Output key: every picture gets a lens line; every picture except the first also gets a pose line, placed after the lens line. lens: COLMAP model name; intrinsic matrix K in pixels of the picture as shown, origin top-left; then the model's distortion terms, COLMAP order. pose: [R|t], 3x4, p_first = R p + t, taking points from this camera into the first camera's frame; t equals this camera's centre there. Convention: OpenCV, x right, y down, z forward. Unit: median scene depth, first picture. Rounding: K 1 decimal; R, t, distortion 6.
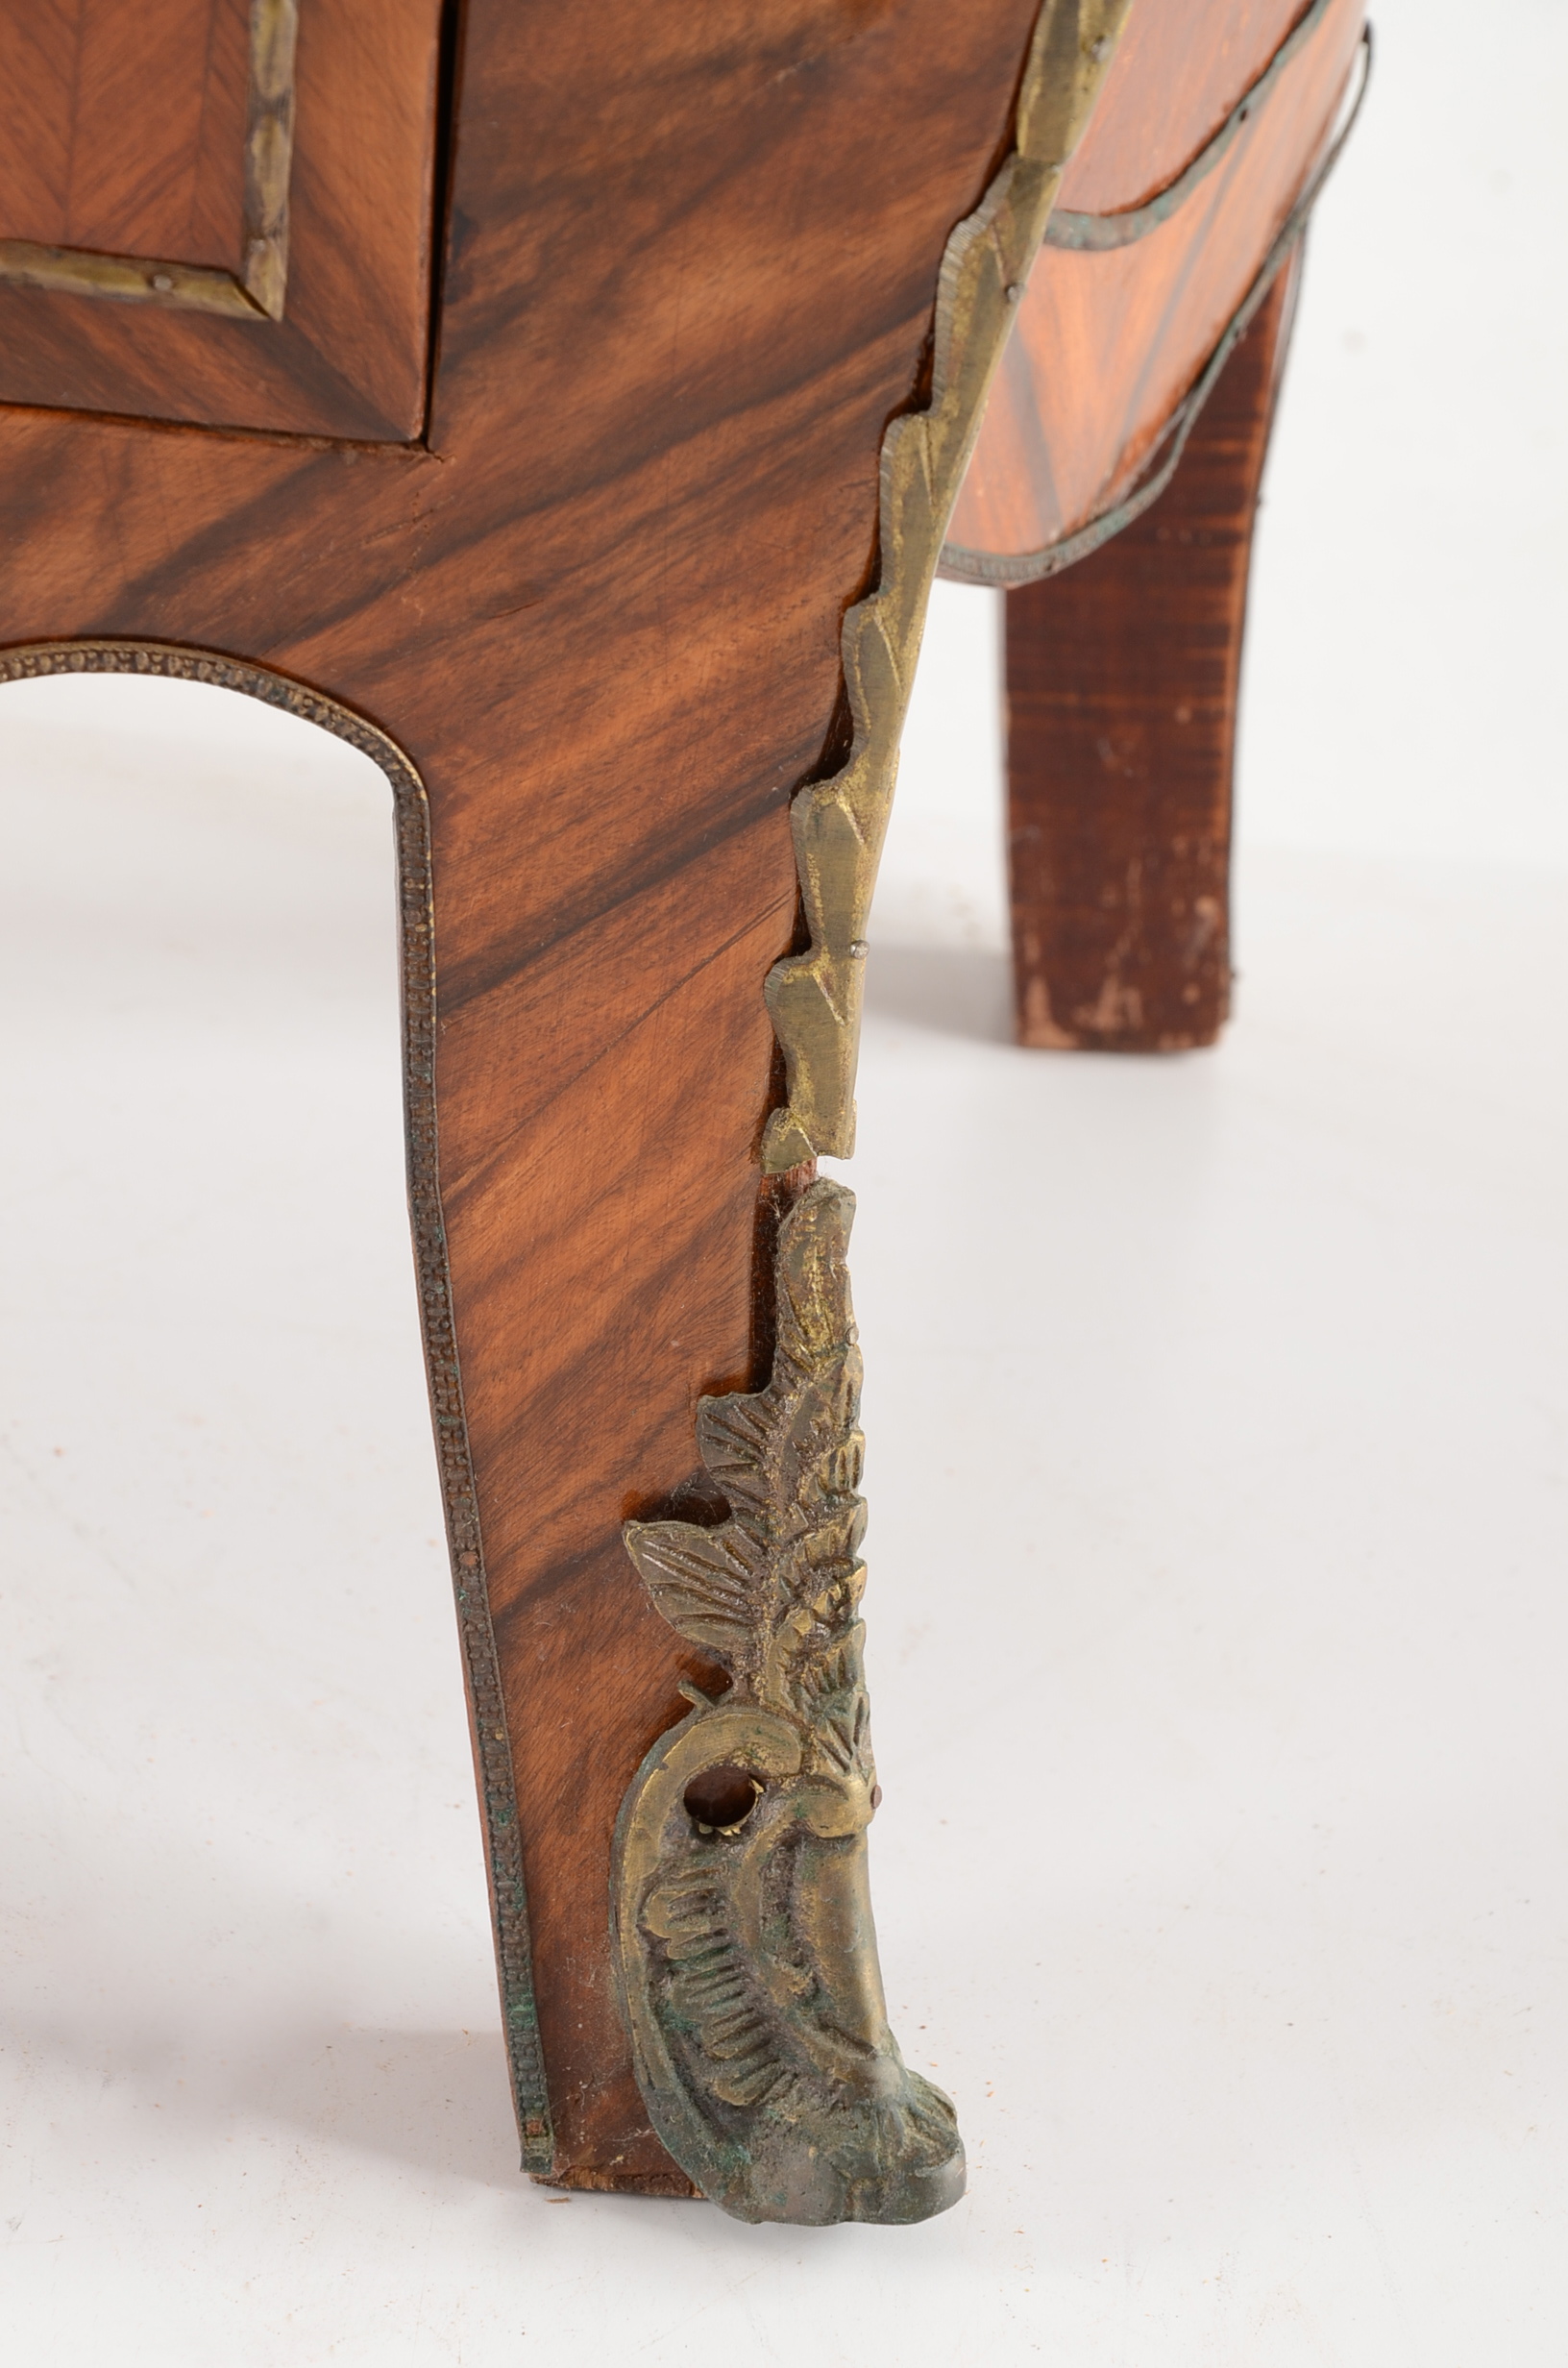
lens RADIAL K [[7282.3, 0, 784.0], [0, 7282.3, 1184.0], [0, 0, 1]] dist [0.672779, 0.497302]
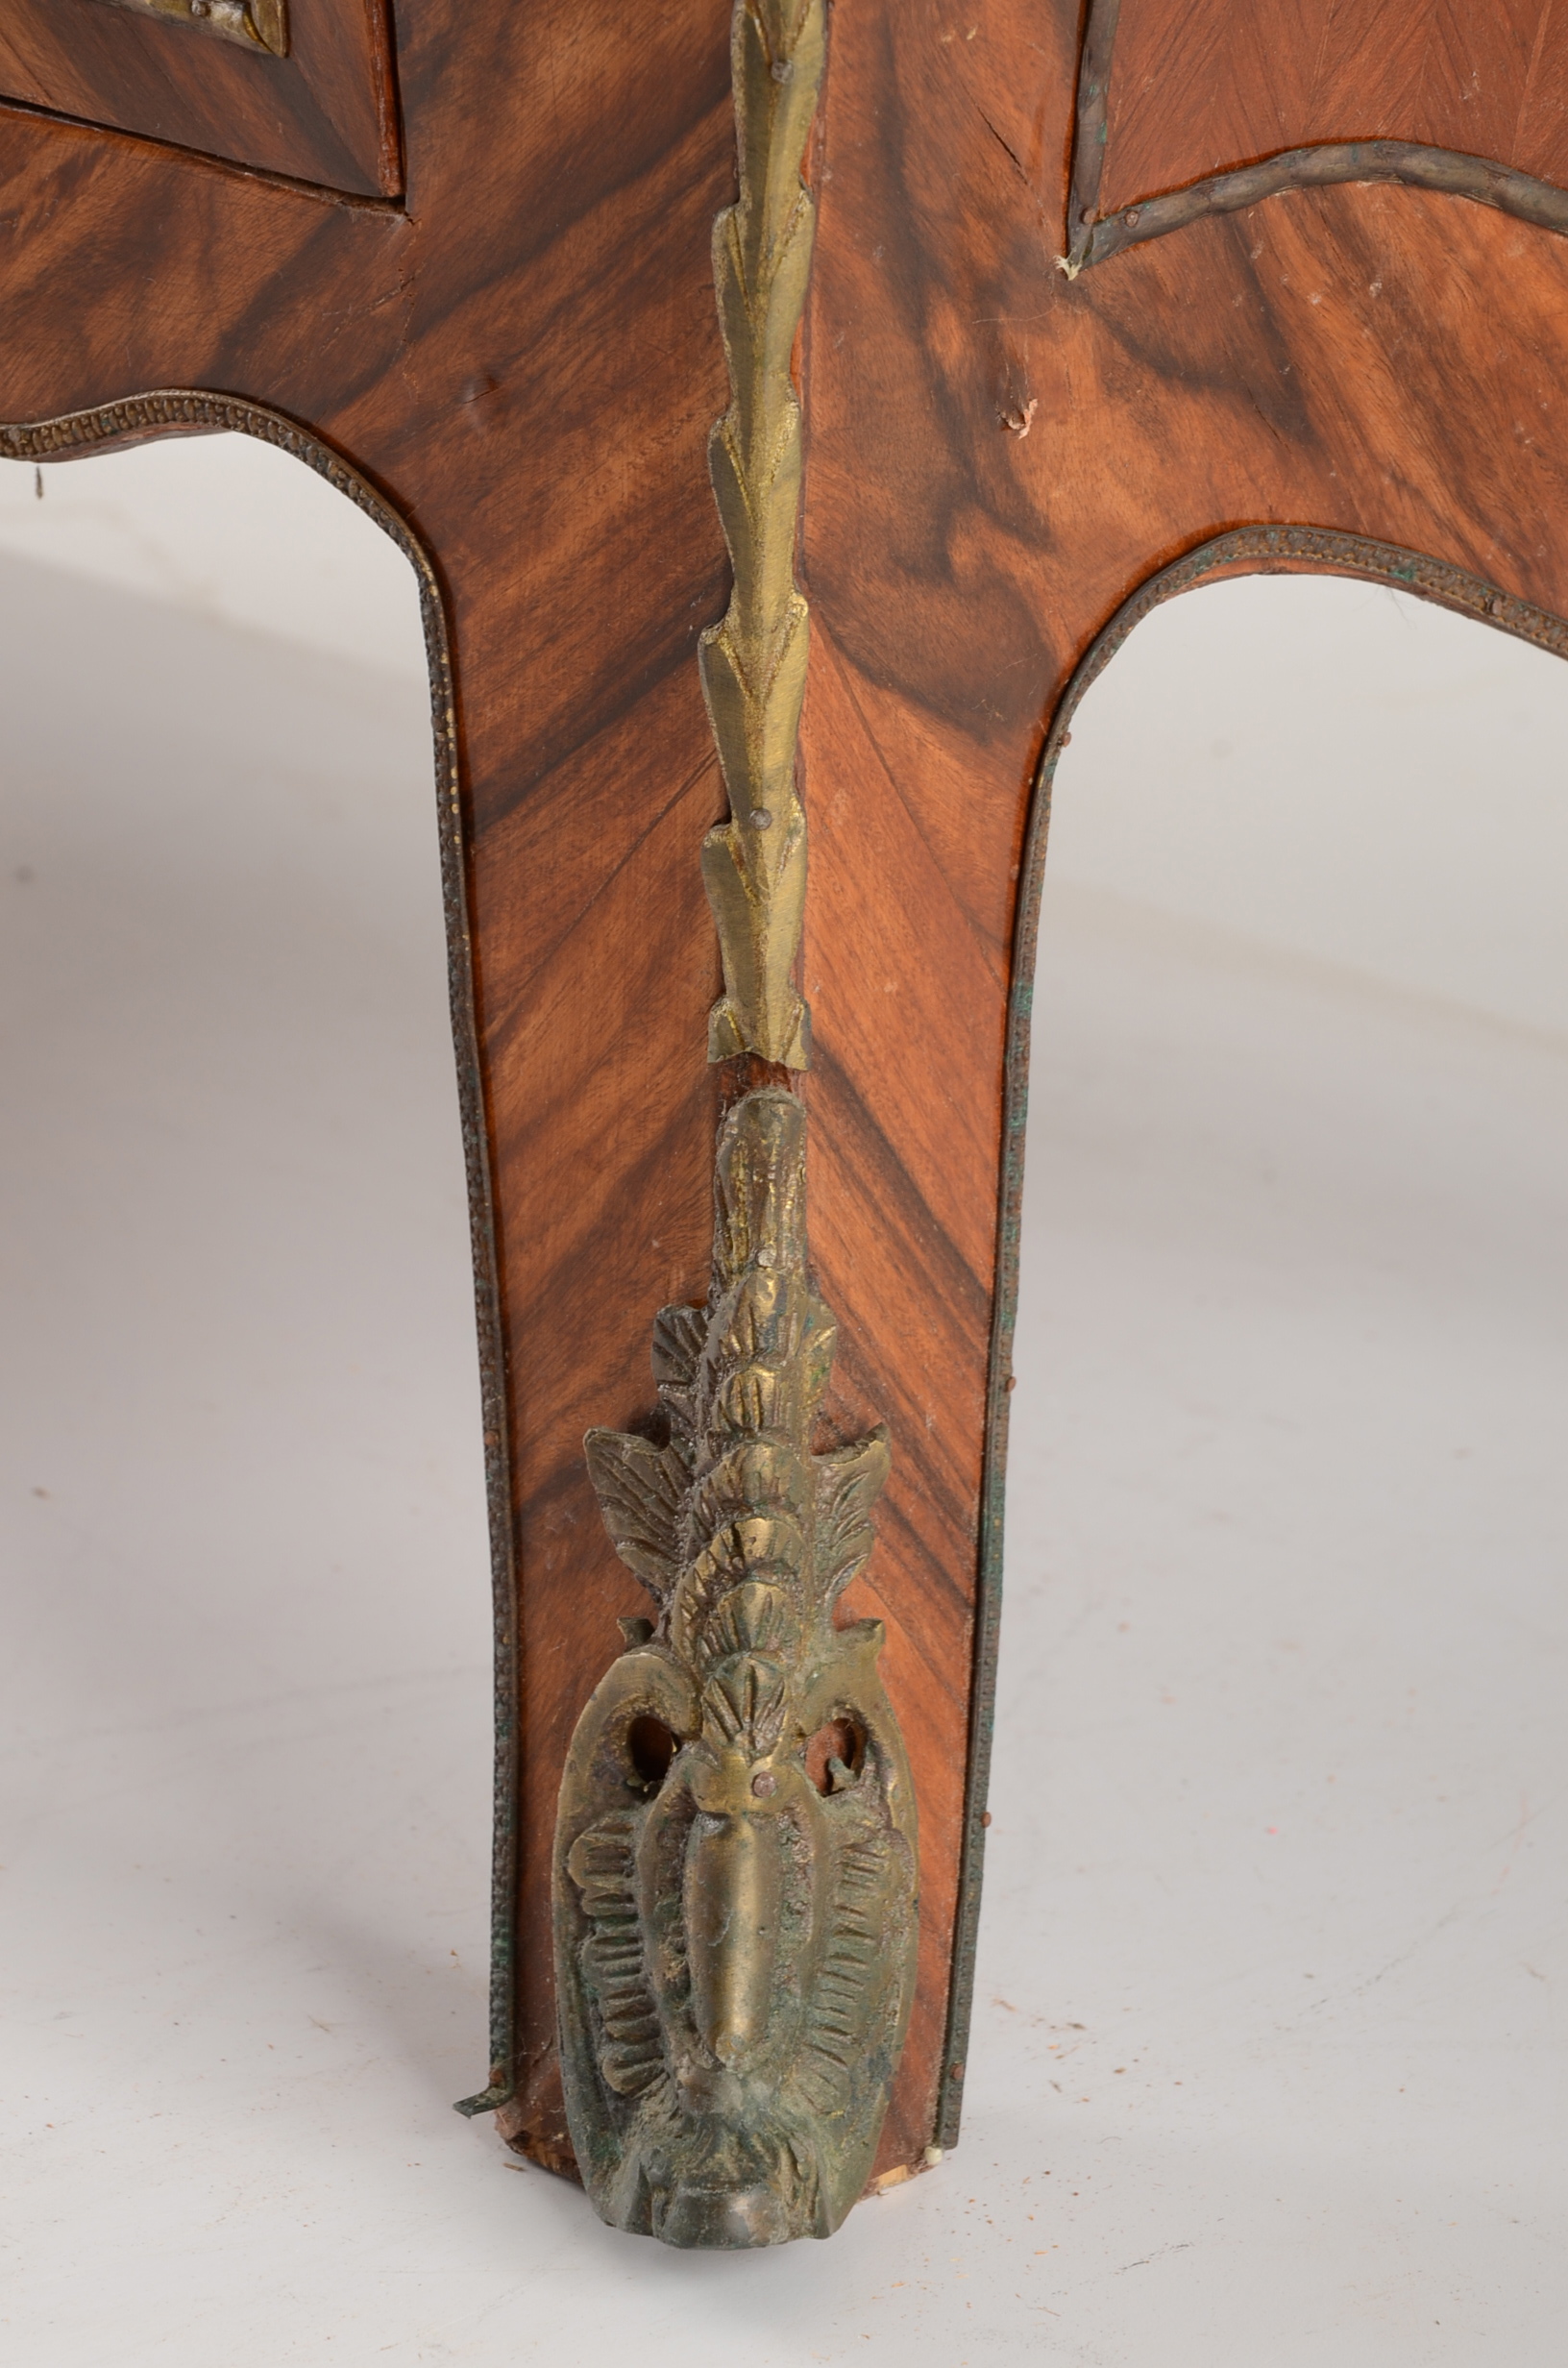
lens RADIAL K [[7557.0, 0, 784.0], [0, 7557.0, 1184.0], [0, 0, 1]] dist [0.792495, -0.055902]
pose [[0.708501, 0.161057, -0.687086, 0.710231], [-0.289421, 0.954279, -0.074753, 0.087654], [0.643632, 0.251819, 0.722720, 0.302177]]
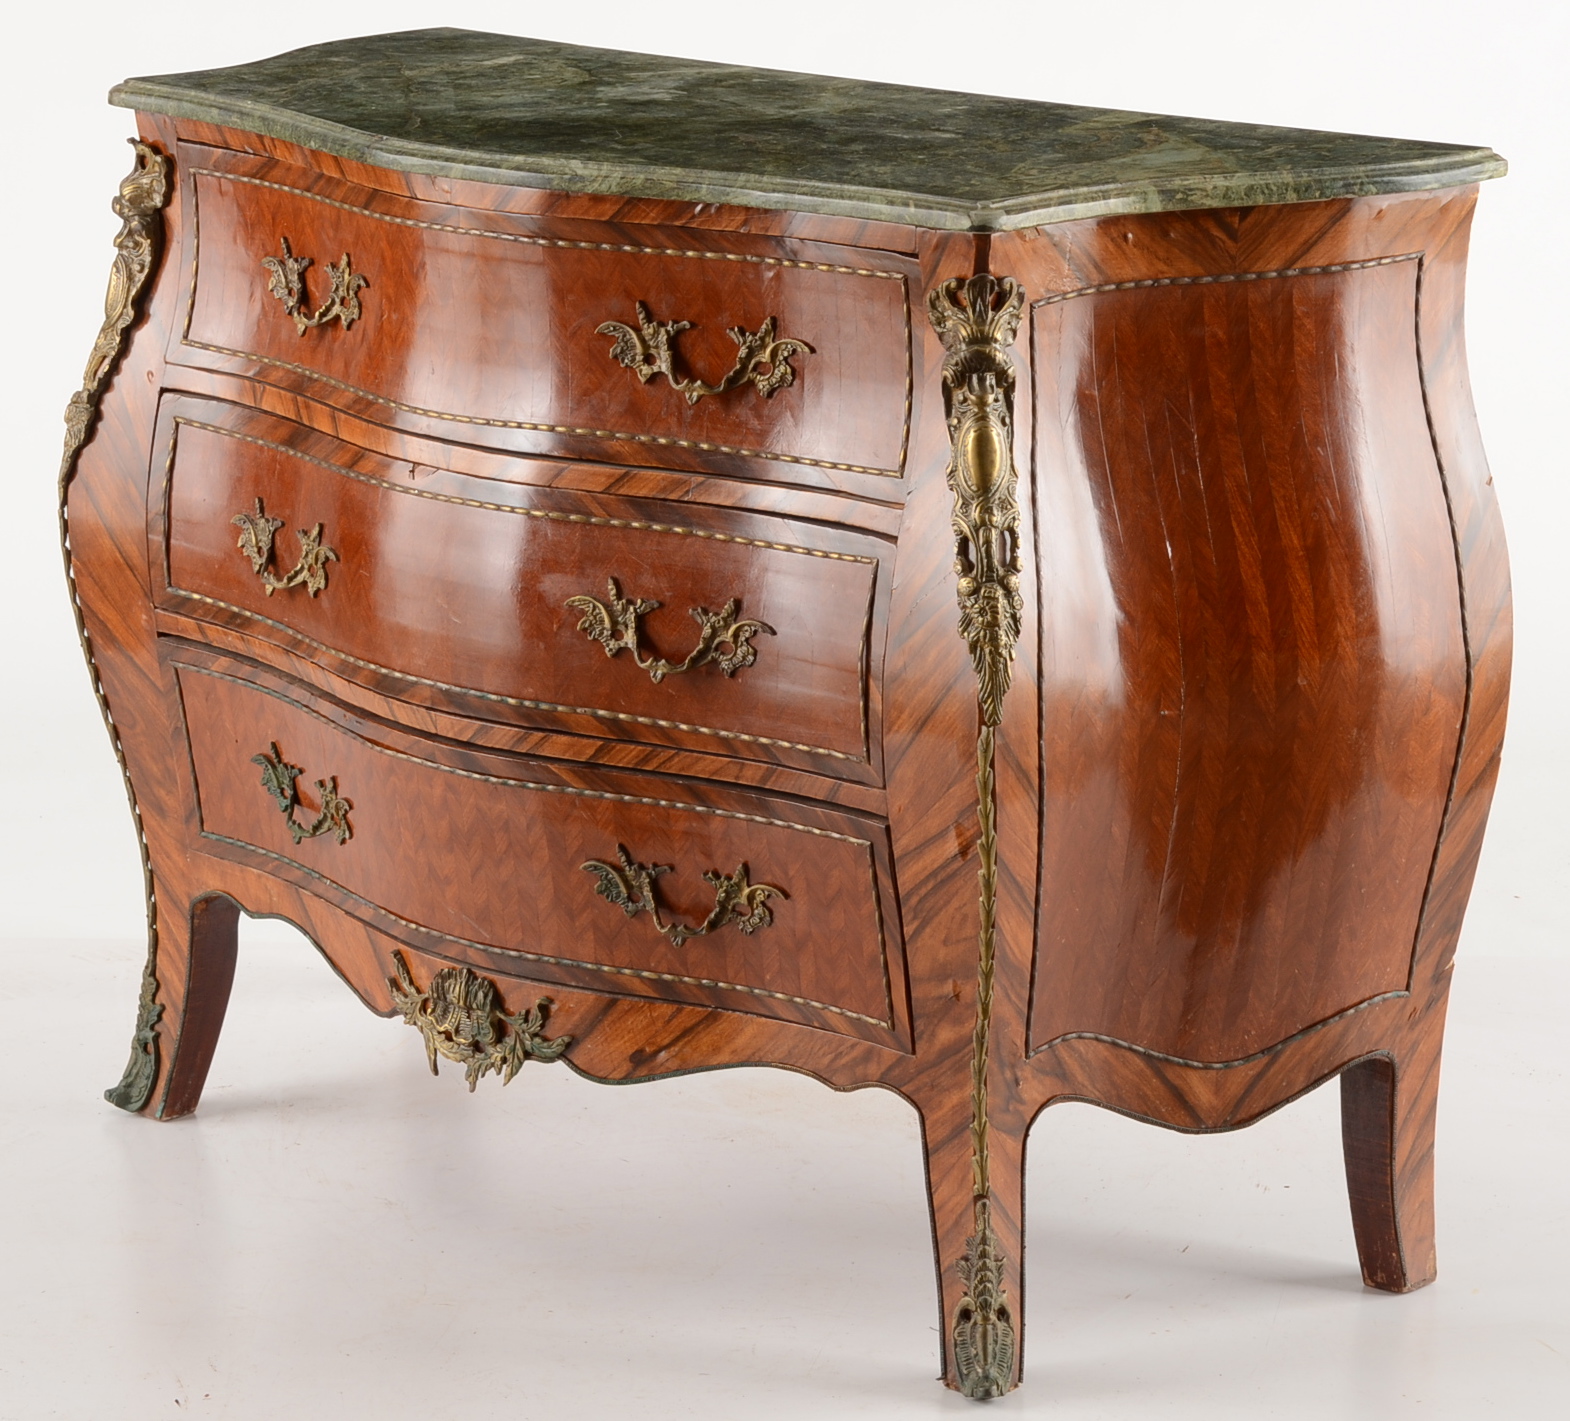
lens RADIAL K [[4871.2, 0, 785.0], [0, 4871.2, 710.5], [0, 0, 1]] dist [0.378750, 0.572394]
pose [[0.725773, 0.074723, -0.683864, 2.536726], [-0.240463, 0.958932, -0.150421, 0.251539], [0.644539, 0.273616, 0.713935, -1.967715]]
